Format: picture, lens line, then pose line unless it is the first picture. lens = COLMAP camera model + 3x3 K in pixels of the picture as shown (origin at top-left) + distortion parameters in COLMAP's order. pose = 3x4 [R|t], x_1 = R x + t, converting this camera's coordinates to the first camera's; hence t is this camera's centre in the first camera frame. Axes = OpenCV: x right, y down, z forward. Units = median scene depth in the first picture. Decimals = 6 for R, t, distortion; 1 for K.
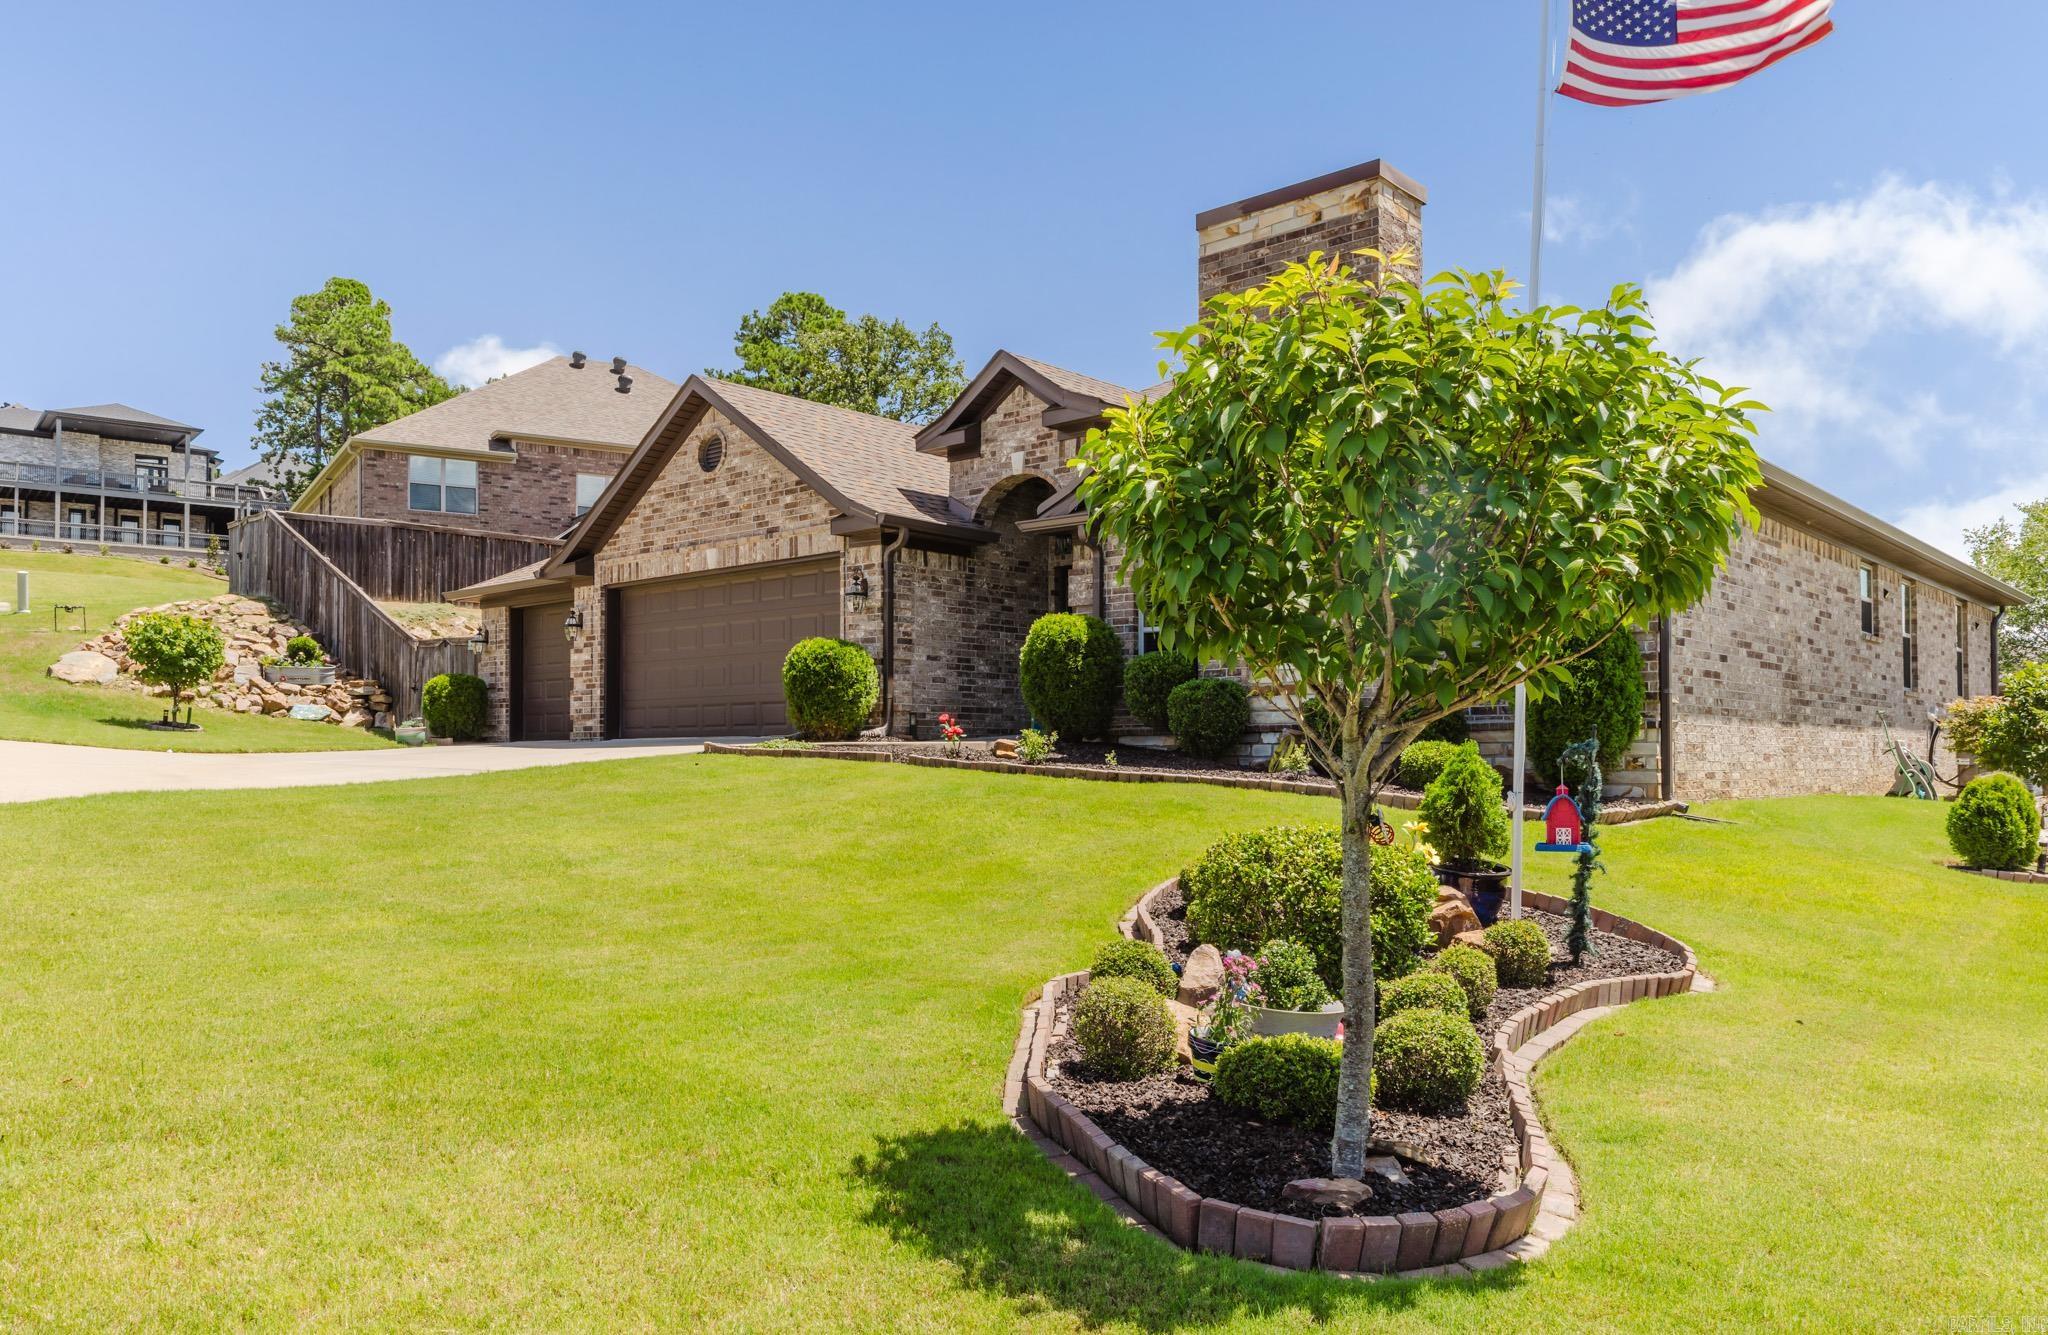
lens RADIAL K [[1360.8, 0, 1052.9], [0, 1360.8, 706.0], [0, 0, 1]] dist [0.012586, 0.001804]
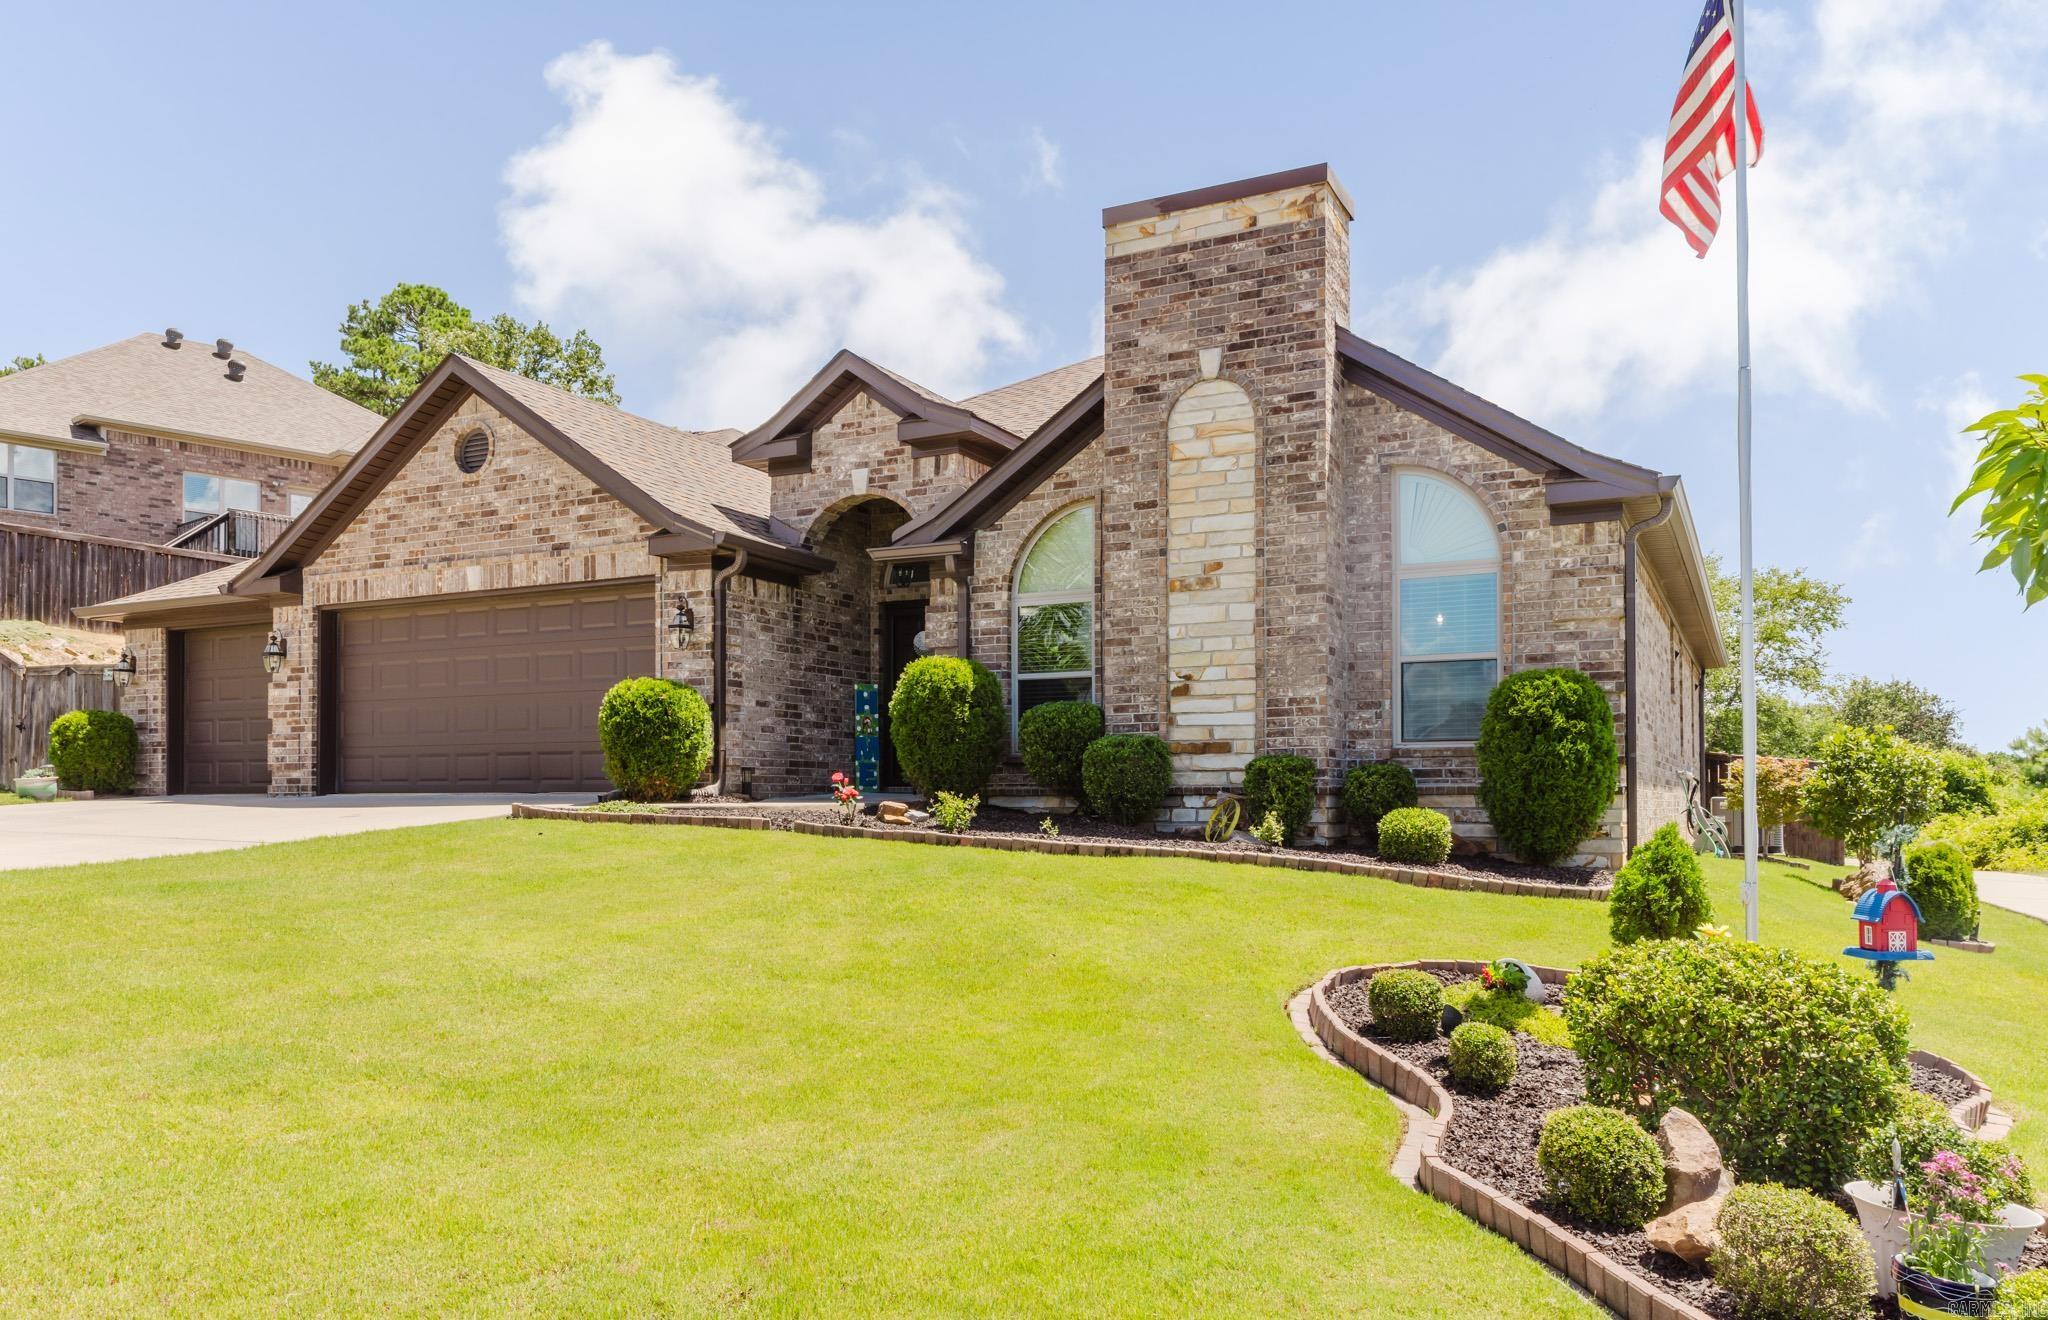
lens RADIAL K [[1400.9, 0, 984.0], [0, 1400.9, 763.3], [0, 0, 1]] dist [0.019342, -0.005947]
pose [[0.976412, 0.008495, 0.215747, -0.135803], [-0.010482, 0.999913, 0.008067, -0.005857], [-0.215660, -0.010138, 0.976416, 0.100674]]
